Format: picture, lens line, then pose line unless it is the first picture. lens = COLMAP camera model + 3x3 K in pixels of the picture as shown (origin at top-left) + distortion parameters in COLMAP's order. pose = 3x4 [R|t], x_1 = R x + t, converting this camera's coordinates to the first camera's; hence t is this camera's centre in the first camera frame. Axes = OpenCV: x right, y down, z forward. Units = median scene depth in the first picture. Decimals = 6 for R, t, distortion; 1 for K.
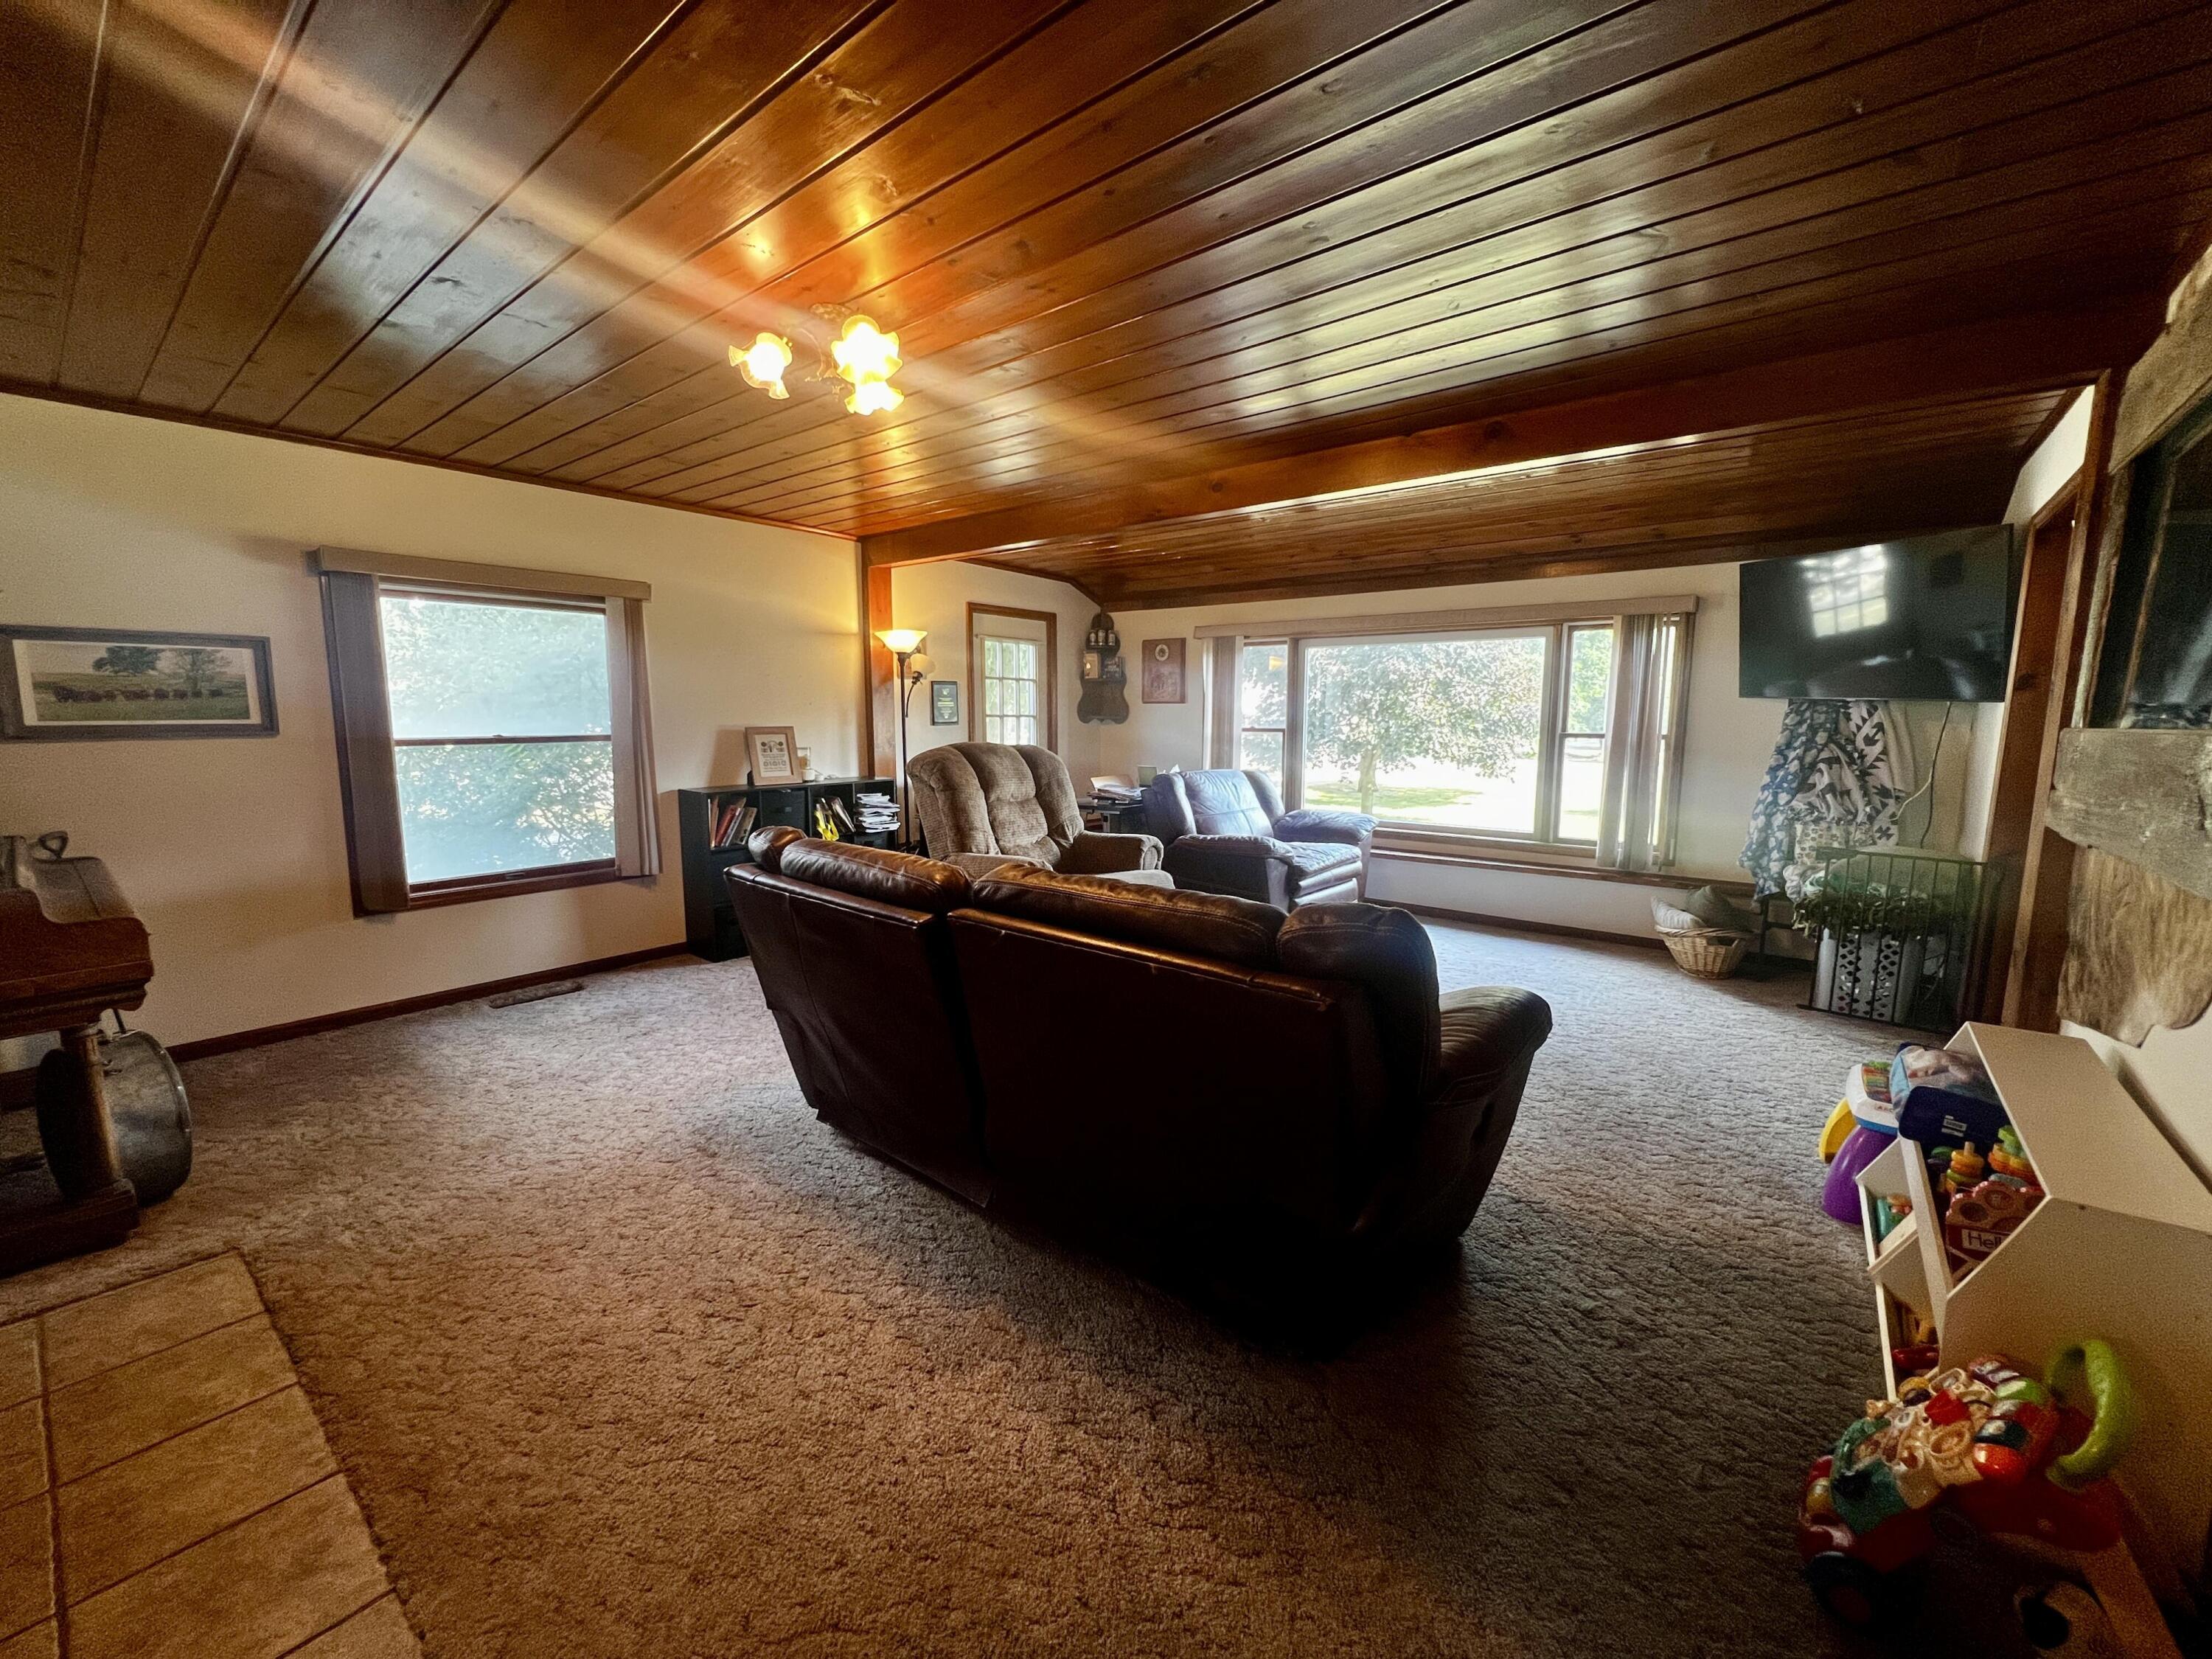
lens RADIAL K [[889.5, 0, 1102.1], [0, 889.5, 837.2], [0, 0, 1]] dist [-0.001820, 0.000294]
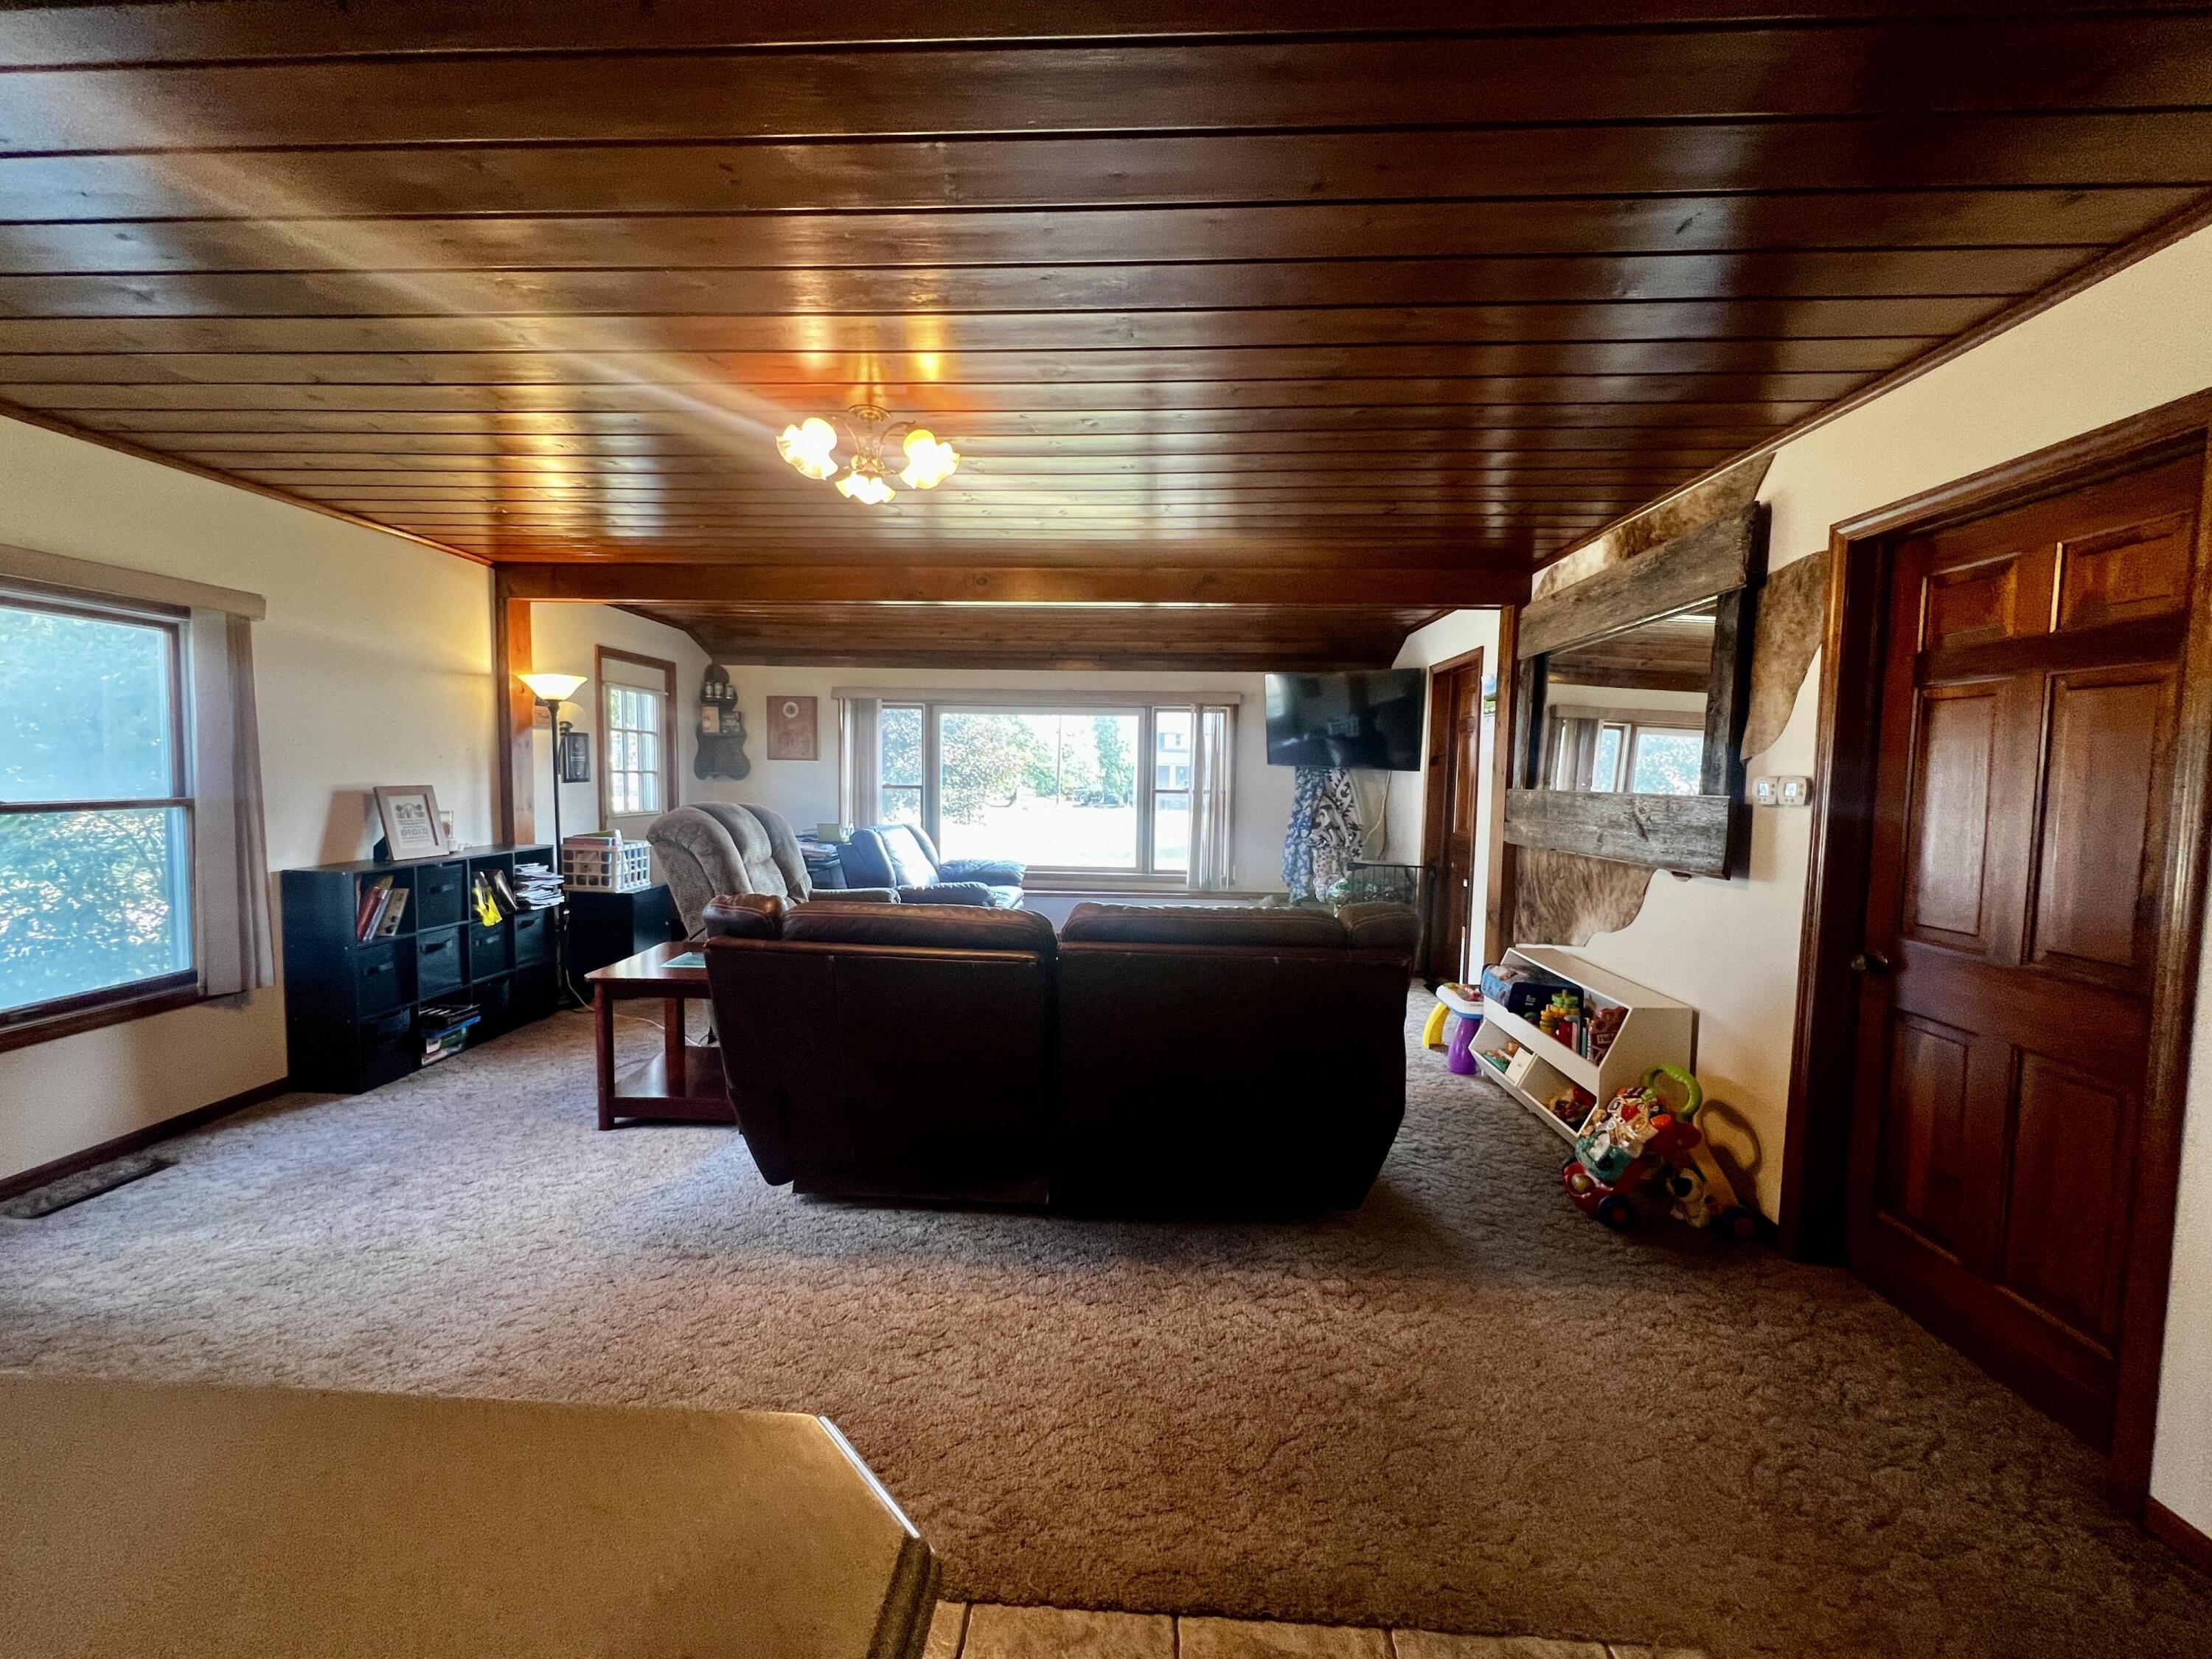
lens RADIAL K [[889.5, 0, 1113.0], [0, 889.5, 824.4], [0, 0, 1]] dist [-0.001820, 0.000294]
pose [[0.804850, -0.027205, 0.592855, -0.348428], [0.070318, 0.996284, -0.049744, -0.005785], [-0.589298, 0.081725, 0.803771, -0.009851]]
